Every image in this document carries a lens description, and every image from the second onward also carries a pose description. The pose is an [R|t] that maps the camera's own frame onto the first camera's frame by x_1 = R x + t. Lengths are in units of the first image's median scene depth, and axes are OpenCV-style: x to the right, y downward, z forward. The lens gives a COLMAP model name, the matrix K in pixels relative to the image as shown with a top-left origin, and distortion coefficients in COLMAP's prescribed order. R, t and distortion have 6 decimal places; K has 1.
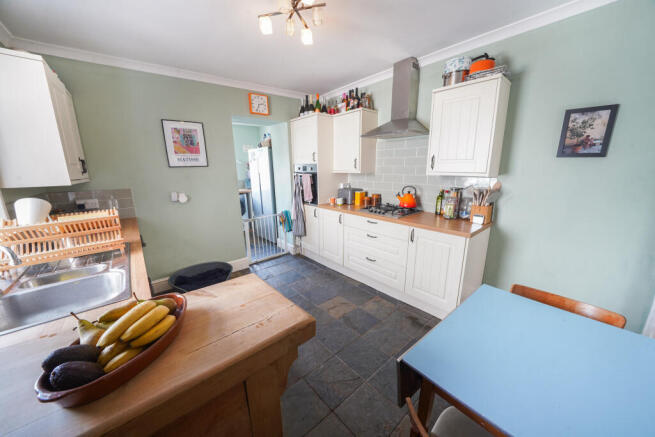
lens RADIAL K [[226.3, 0, 326.2], [0, 226.3, 217.5], [0, 0, 1]] dist [-0.017645, -0.000475]
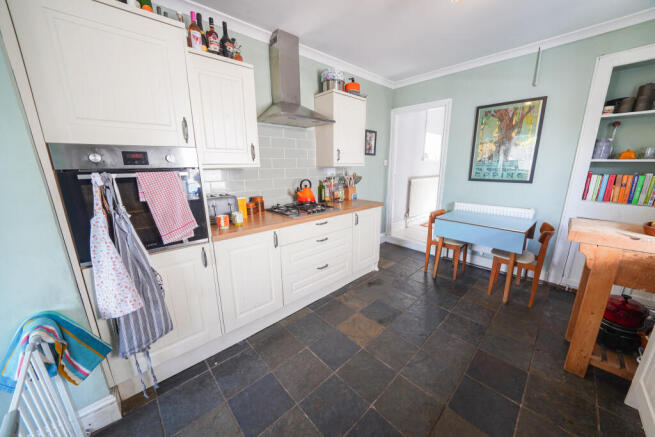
lens RADIAL K [[226.3, 0, 329.5], [0, 226.3, 219.4], [0, 0, 1]] dist [-0.017645, -0.000475]
pose [[-0.027412, -0.219529, 0.975221, -0.632038], [0.236475, 0.946472, 0.219704, -0.175203], [-0.971251, 0.236637, 0.025969, 0.963867]]
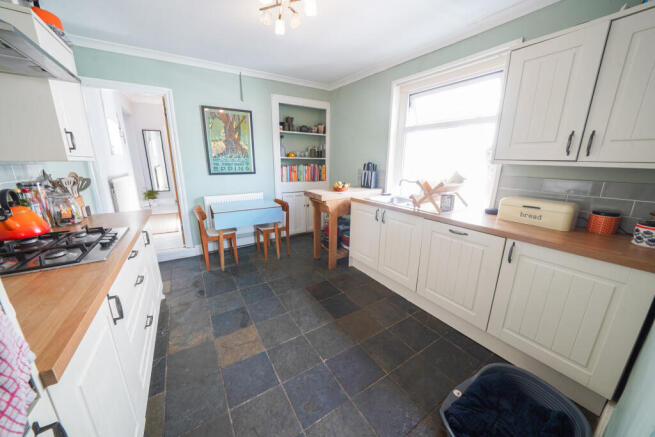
lens RADIAL K [[226.3, 0, 326.1], [0, 226.3, 220.0], [0, 0, 1]] dist [-0.017645, -0.000475]
pose [[-0.986242, -0.030770, 0.162417, -0.313005], [0.047792, 0.887489, 0.458345, -0.260397], [-0.158246, 0.459801, -0.873808, 1.355331]]
